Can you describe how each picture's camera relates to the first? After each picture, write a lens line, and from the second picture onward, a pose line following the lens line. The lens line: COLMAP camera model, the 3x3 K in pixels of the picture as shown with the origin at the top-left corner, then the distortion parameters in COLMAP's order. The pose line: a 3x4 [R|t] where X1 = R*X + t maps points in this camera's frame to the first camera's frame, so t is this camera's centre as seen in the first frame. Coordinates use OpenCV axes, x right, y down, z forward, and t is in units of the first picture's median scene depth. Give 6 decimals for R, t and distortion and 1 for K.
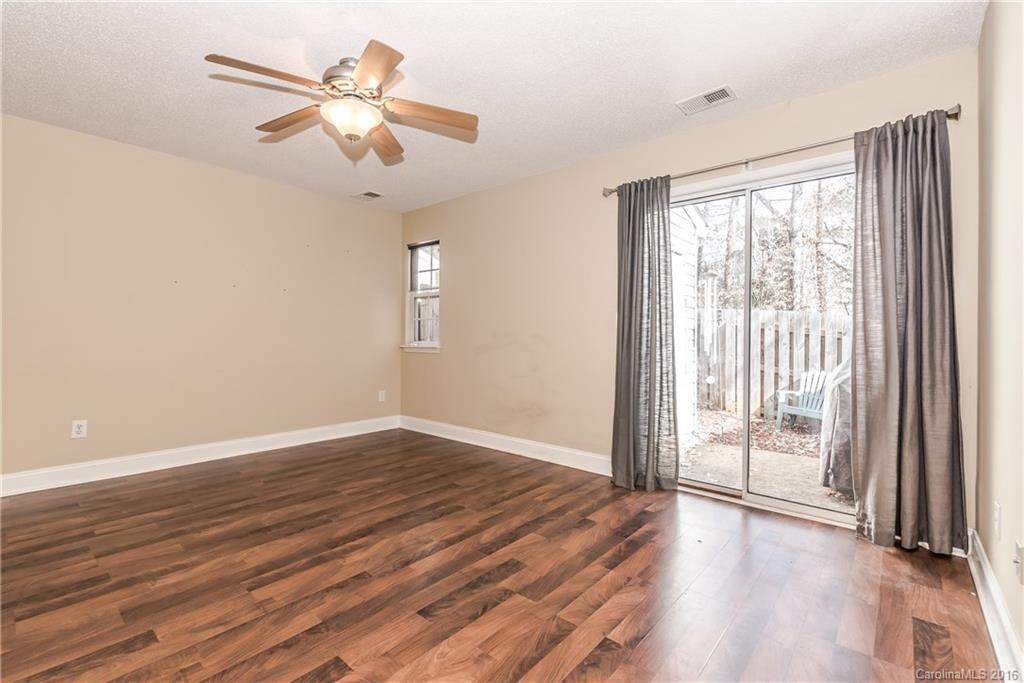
lens RADIAL K [[456.3, 0, 509.1], [0, 456.3, 336.3], [0, 0, 1]] dist [0.000129, 0.000040]
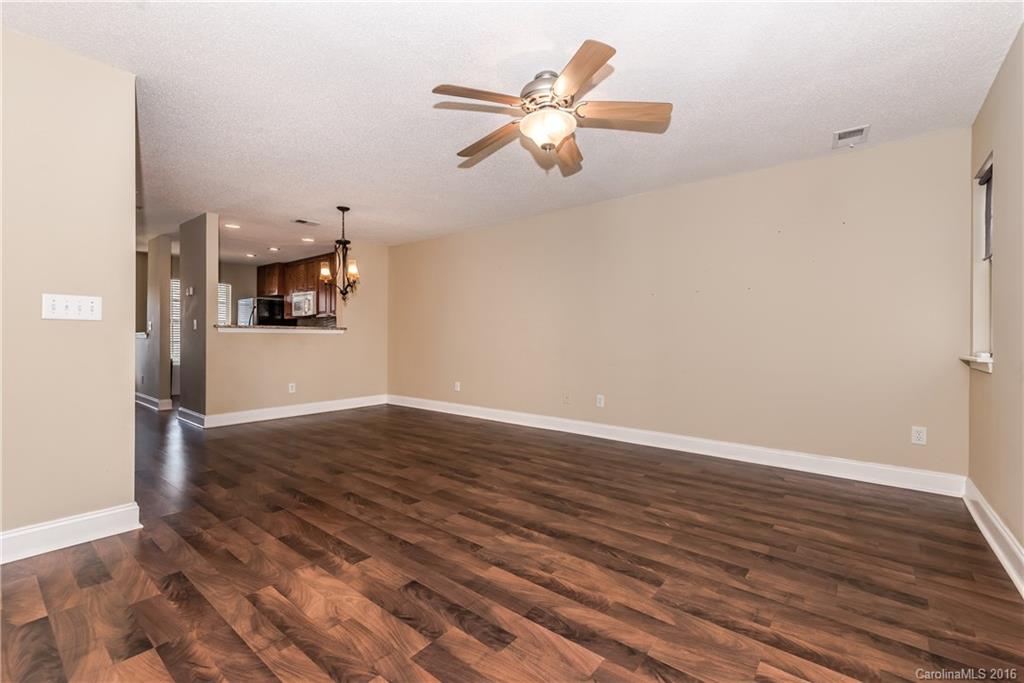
lens RADIAL K [[440.4, 0, 510.0], [0, 440.4, 338.2], [0, 0, 1]] dist [0.003182, -0.000084]
pose [[0.033440, -0.001073, -0.999440, 0.621624], [-0.005628, 0.999983, -0.001262, 0.000968], [0.999425, 0.005667, 0.033433, 0.824847]]
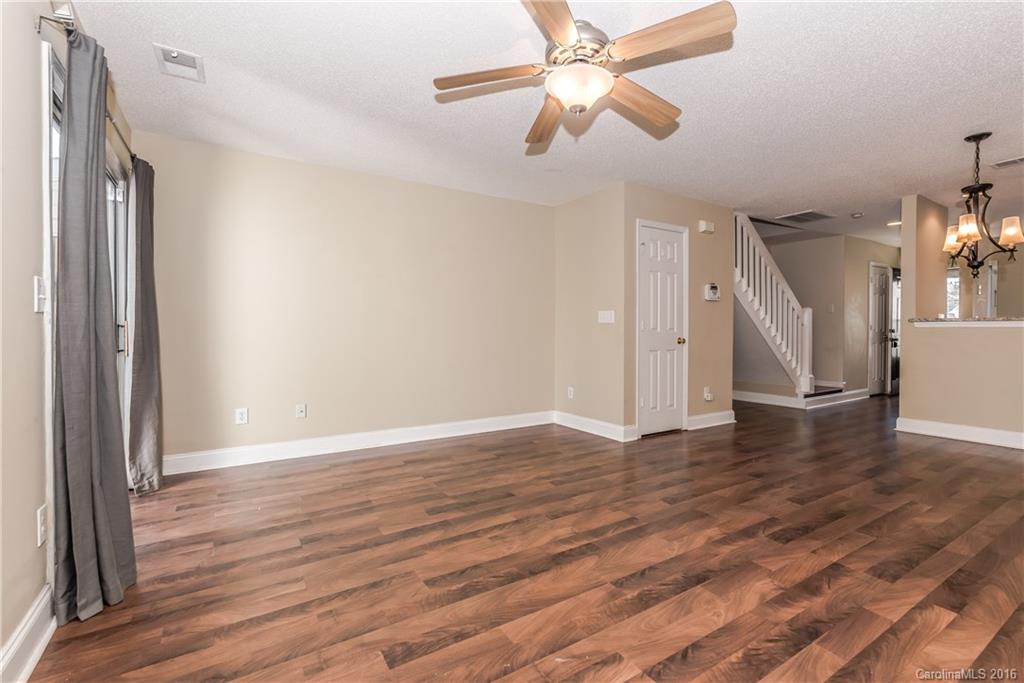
lens RADIAL K [[456.3, 0, 509.1], [0, 456.3, 336.3], [0, 0, 1]] dist [0.000129, 0.000040]
pose [[-0.956109, -0.011366, 0.292792, -0.446866], [-0.007355, 0.999863, 0.014797, 0.009946], [-0.292920, 0.011994, -0.956062, 1.754793]]
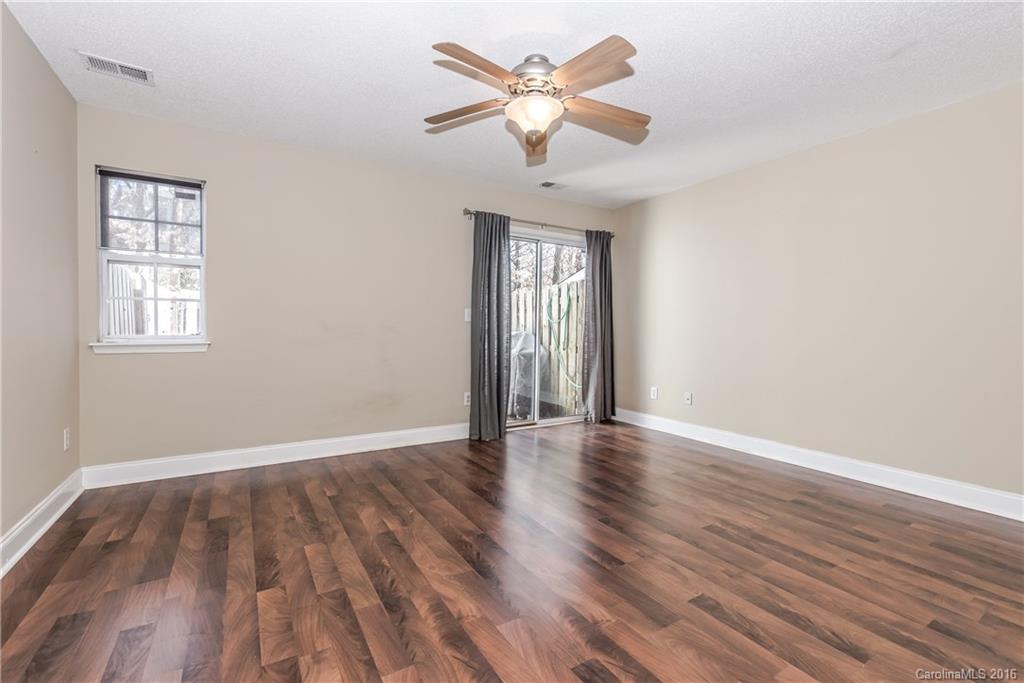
lens RADIAL K [[440.4, 0, 510.0], [0, 440.4, 338.2], [0, 0, 1]] dist [0.003182, -0.000084]
pose [[0.300934, -0.026292, 0.953283, -1.219892], [-0.006631, 0.999538, 0.029661, -0.010381], [-0.953622, -0.015247, 0.300620, 0.703902]]
